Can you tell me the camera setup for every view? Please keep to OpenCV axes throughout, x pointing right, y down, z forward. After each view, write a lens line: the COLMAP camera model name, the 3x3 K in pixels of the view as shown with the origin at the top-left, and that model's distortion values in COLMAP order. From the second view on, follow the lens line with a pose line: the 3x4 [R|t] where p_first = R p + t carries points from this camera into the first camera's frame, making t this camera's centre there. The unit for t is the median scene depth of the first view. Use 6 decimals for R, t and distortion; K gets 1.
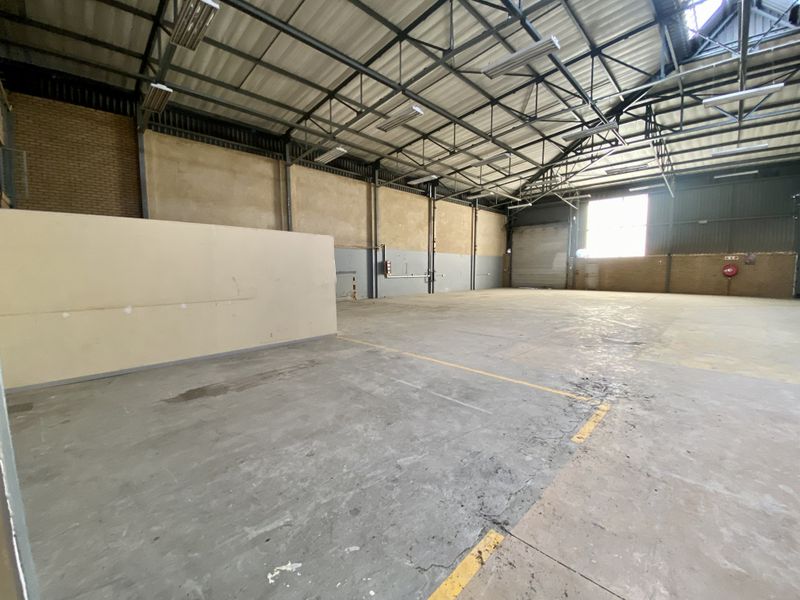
lens RADIAL K [[326.4, 0, 397.2], [0, 326.4, 296.6], [0, 0, 1]] dist [0.041562, -0.029698]
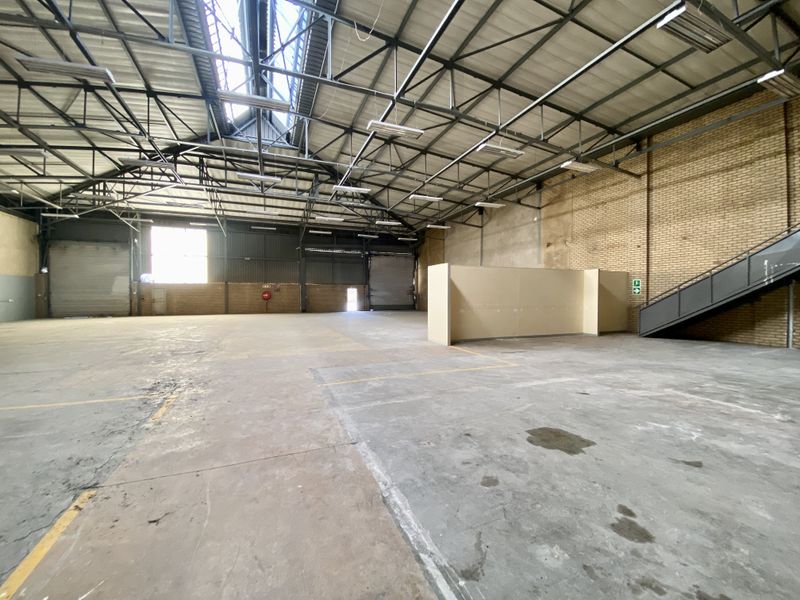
lens RADIAL K [[326.4, 0, 397.2], [0, 326.4, 296.6], [0, 0, 1]] dist [0.041562, -0.029698]
pose [[0.403492, -0.003661, 0.914976, -0.052466], [0.077730, 0.996514, -0.030290, 0.016408], [-0.911676, 0.083343, 0.402370, -0.090044]]
